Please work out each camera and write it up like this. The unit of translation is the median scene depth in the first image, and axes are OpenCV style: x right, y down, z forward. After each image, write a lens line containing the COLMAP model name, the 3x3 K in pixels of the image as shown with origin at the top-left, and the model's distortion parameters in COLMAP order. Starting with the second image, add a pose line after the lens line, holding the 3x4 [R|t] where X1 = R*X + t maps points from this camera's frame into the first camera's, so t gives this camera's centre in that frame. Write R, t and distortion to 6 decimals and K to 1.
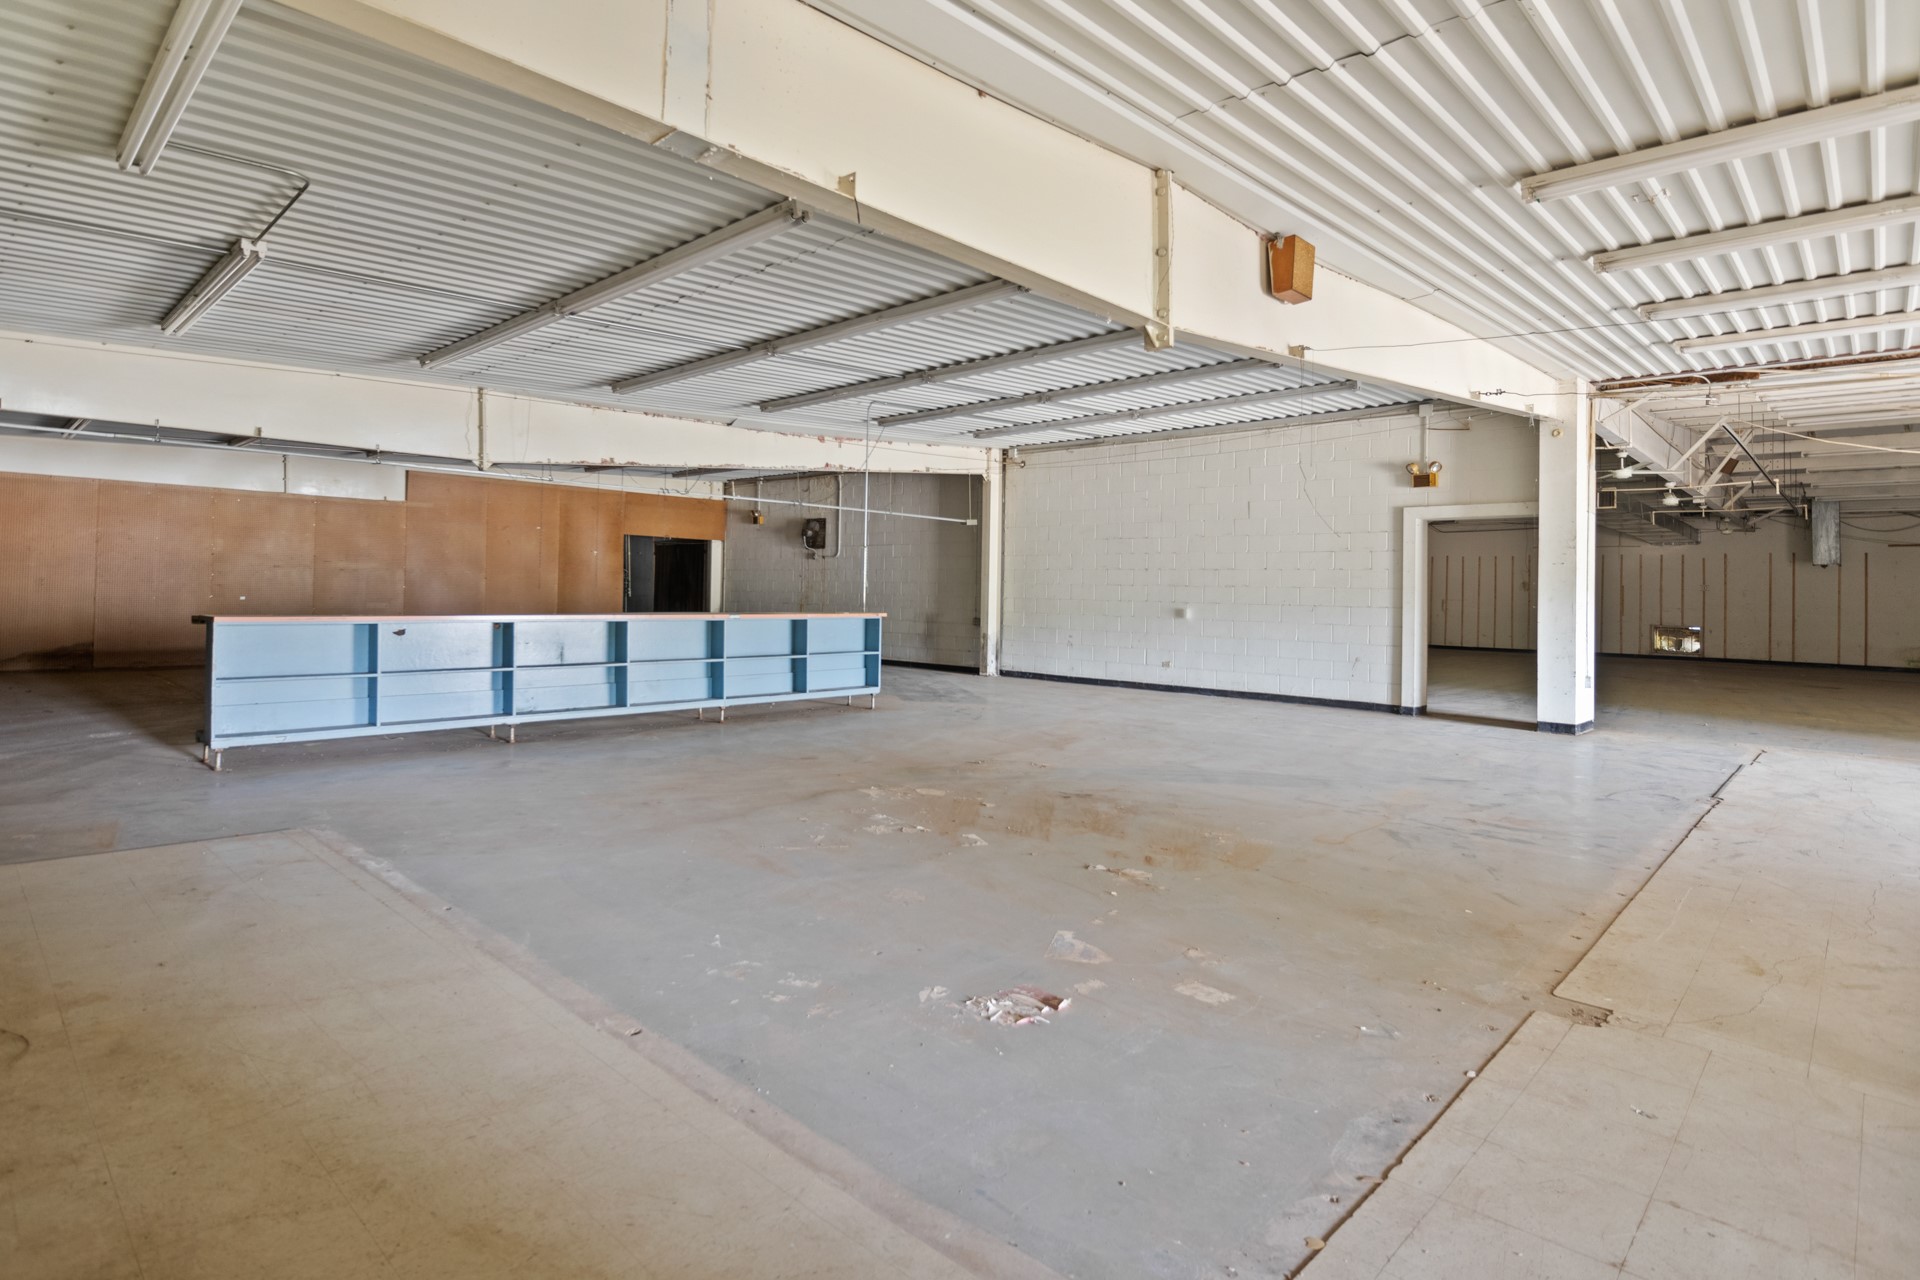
lens RADIAL K [[991.0, 0, 945.0], [0, 991.0, 588.4], [0, 0, 1]] dist [-0.001605, 0.000288]
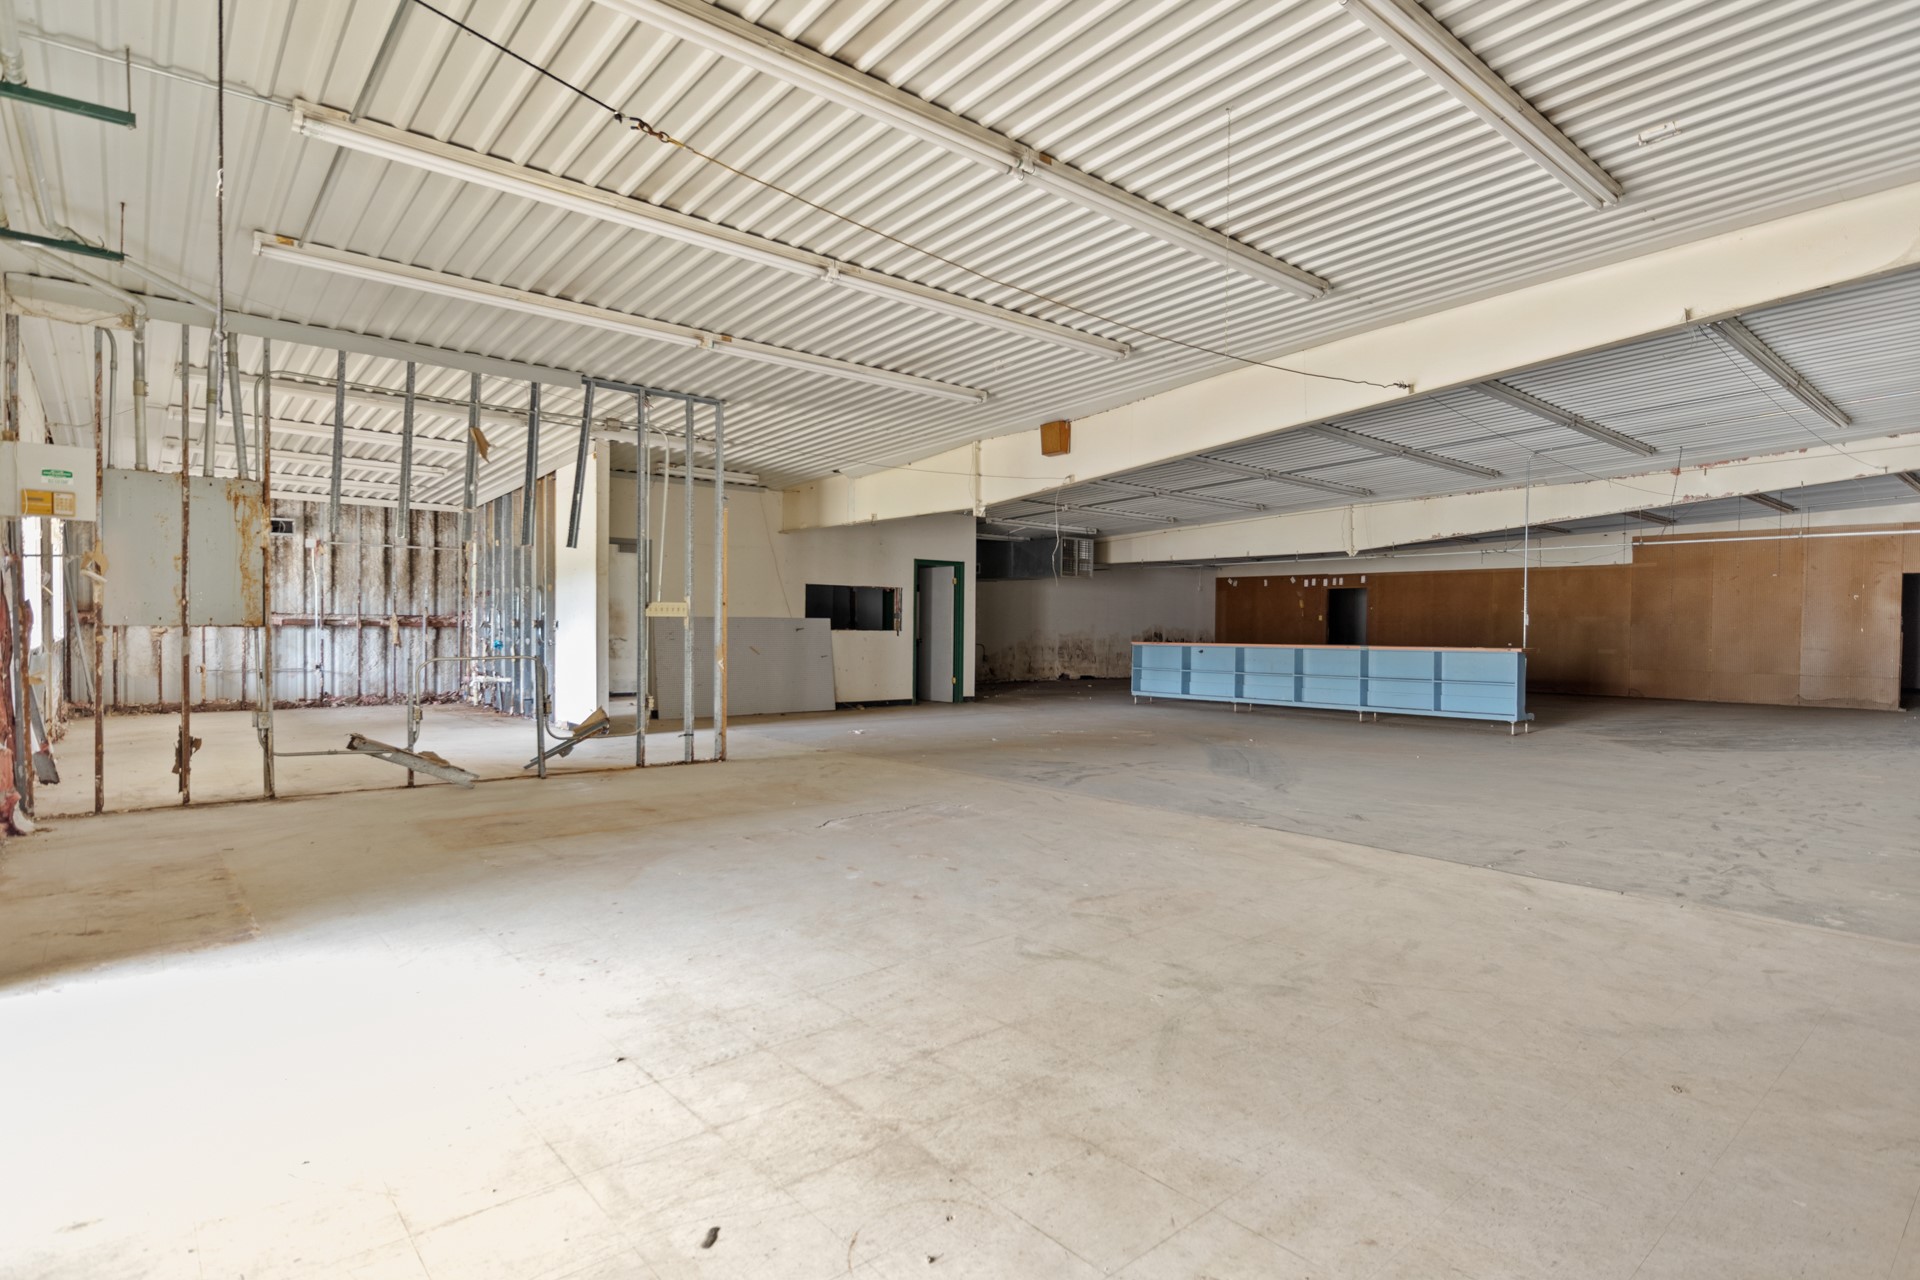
lens RADIAL K [[991.0, 0, 971.4], [0, 991.0, 643.5], [0, 0, 1]] dist [-0.001605, 0.000288]
pose [[-0.084761, -0.010288, -0.996348, 1.188696], [-0.004305, 0.999941, -0.009959, 0.036284], [0.996392, 0.003446, -0.084801, 0.548482]]
